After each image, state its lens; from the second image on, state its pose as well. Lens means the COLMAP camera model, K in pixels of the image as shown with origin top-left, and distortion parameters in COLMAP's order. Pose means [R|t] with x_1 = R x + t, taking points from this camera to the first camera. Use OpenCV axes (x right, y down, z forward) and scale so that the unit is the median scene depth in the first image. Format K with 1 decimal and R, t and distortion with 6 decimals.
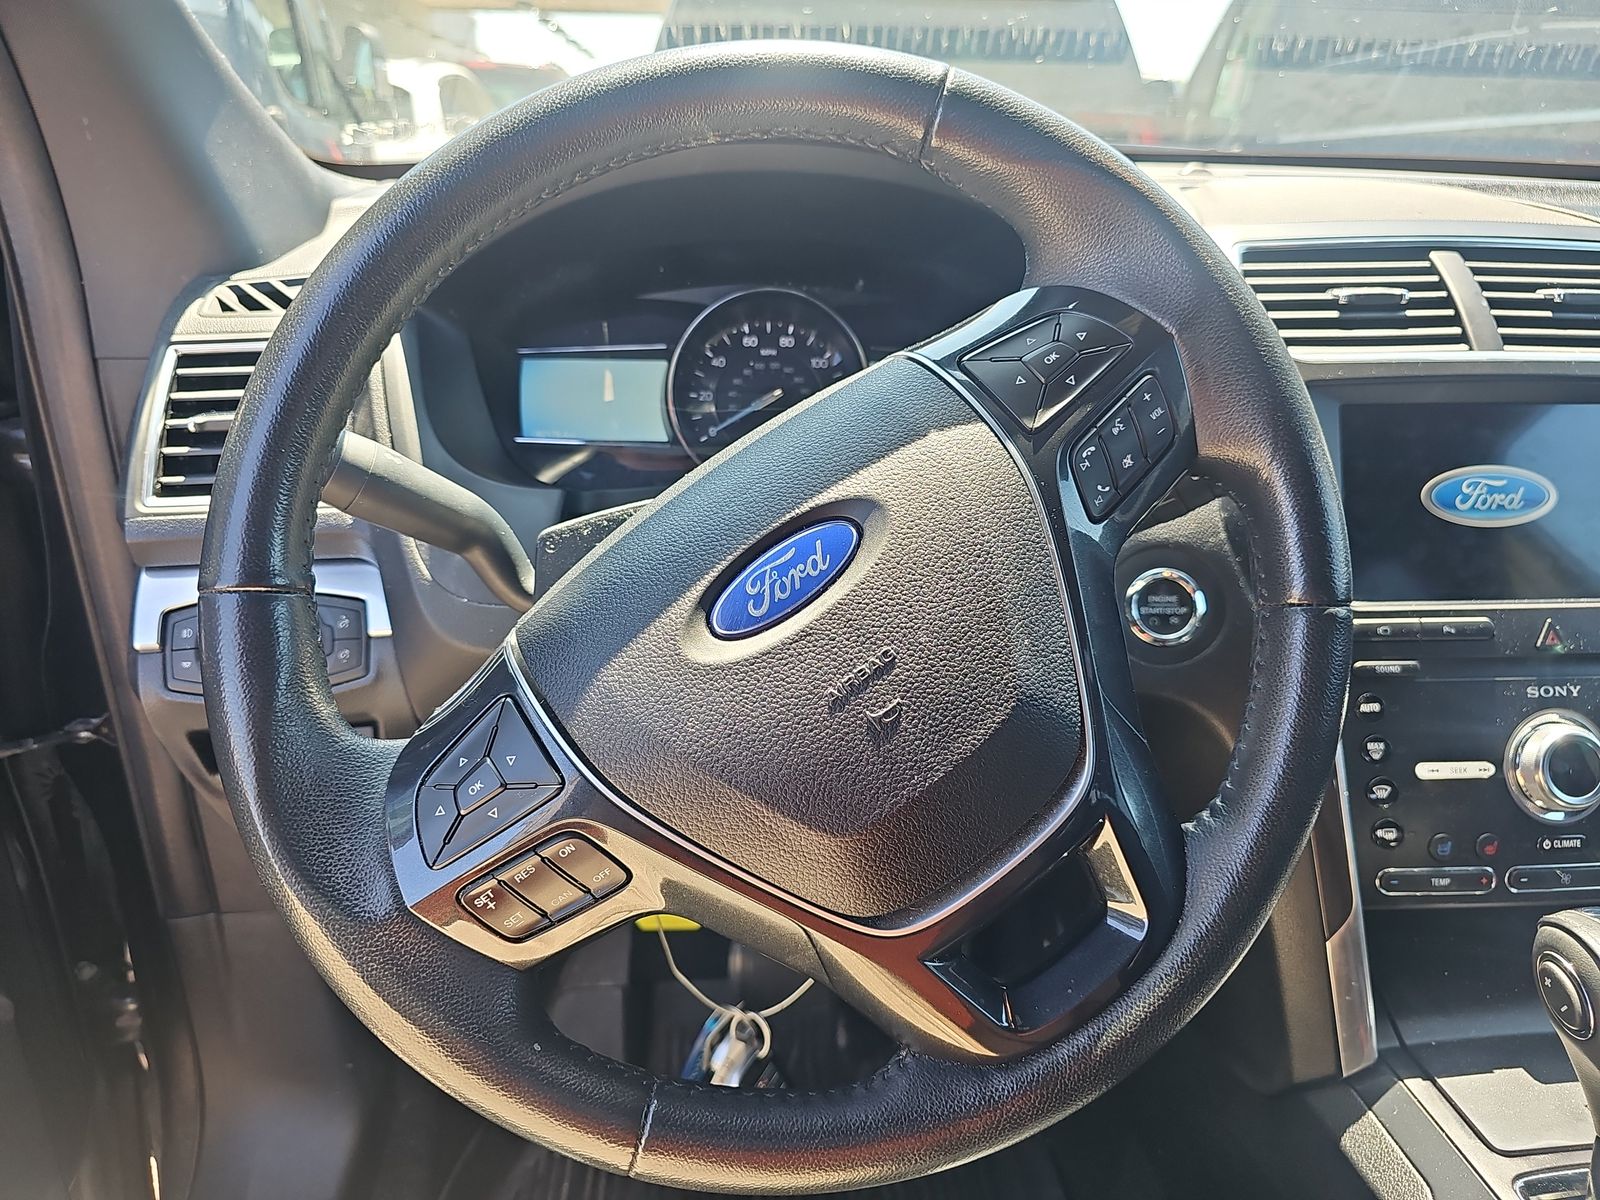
lens RADIAL K [[981.7, 0, 798.9], [0, 981.7, 636.7], [0, 0, 1]] dist [0.054387, -0.032936]
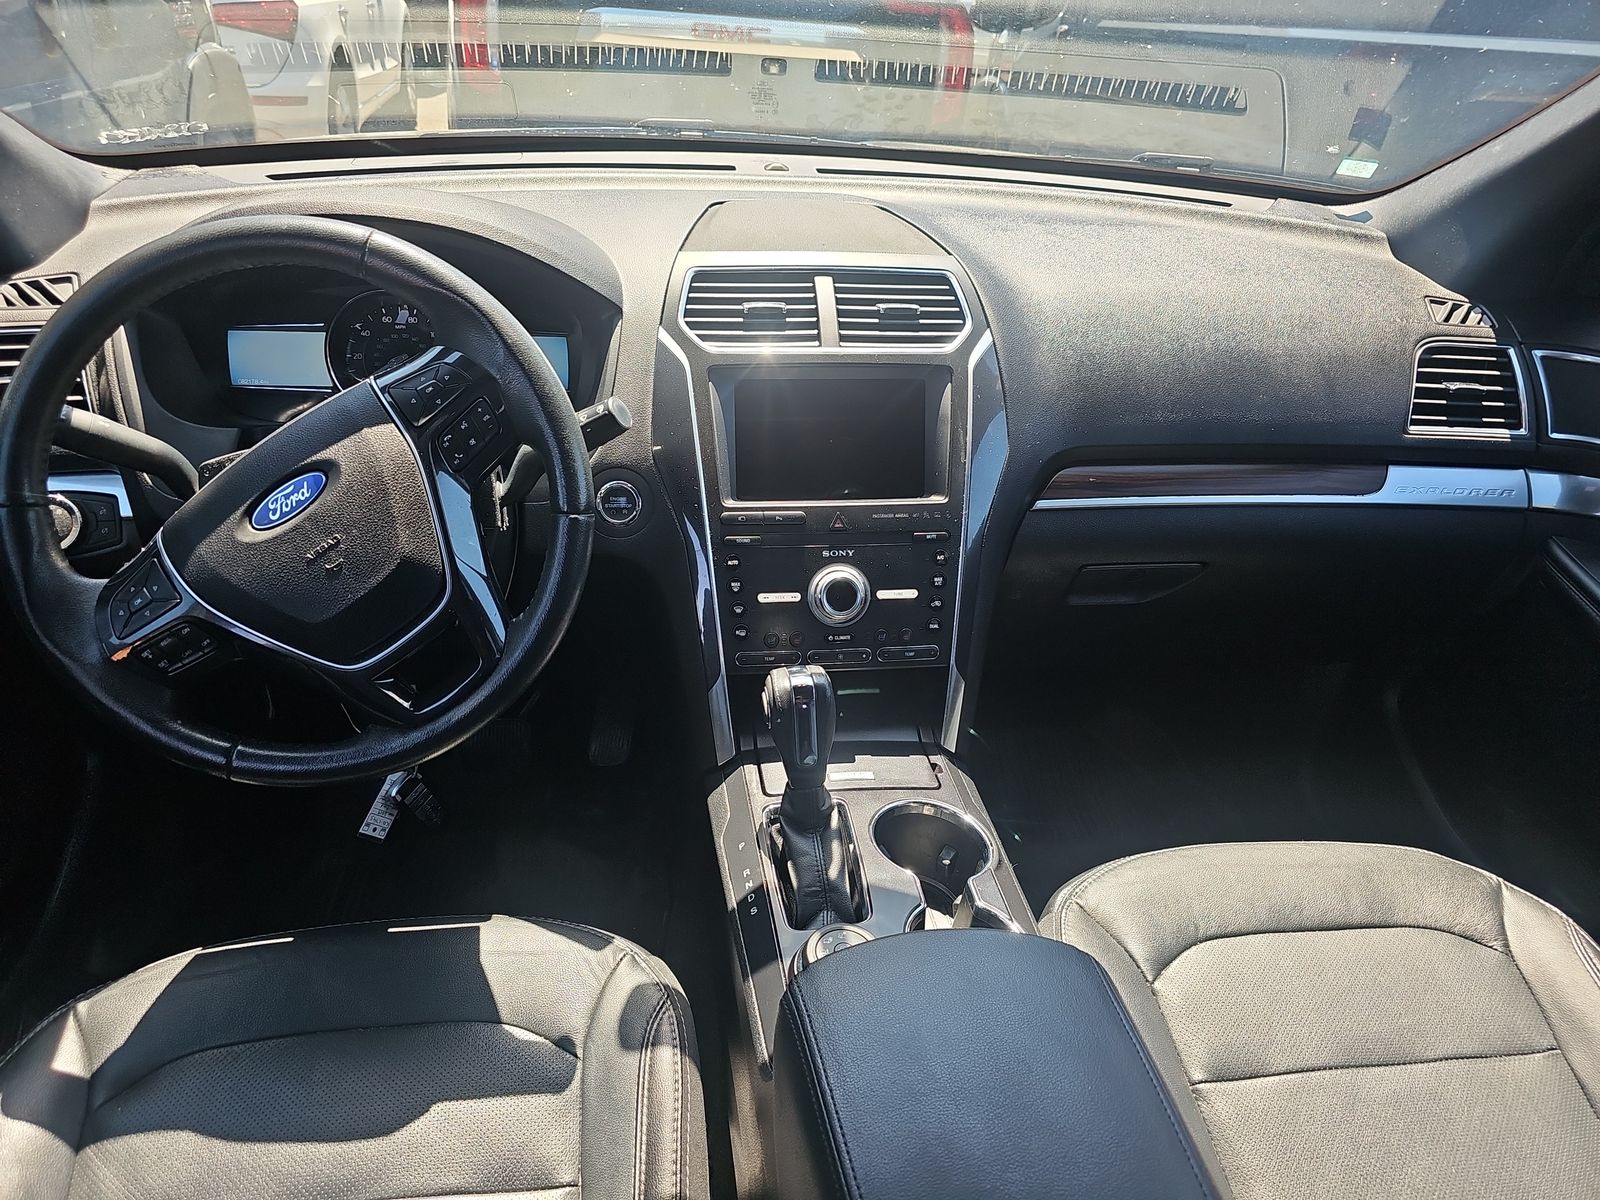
lens RADIAL K [[981.7, 0, 798.9], [0, 981.7, 636.7], [0, 0, 1]] dist [0.054387, -0.032936]
pose [[0.997428, -0.007909, 0.071237, 0.564893], [-0.002574, 0.989300, 0.145872, -0.052691], [-0.071629, -0.145680, 0.986735, -0.737571]]
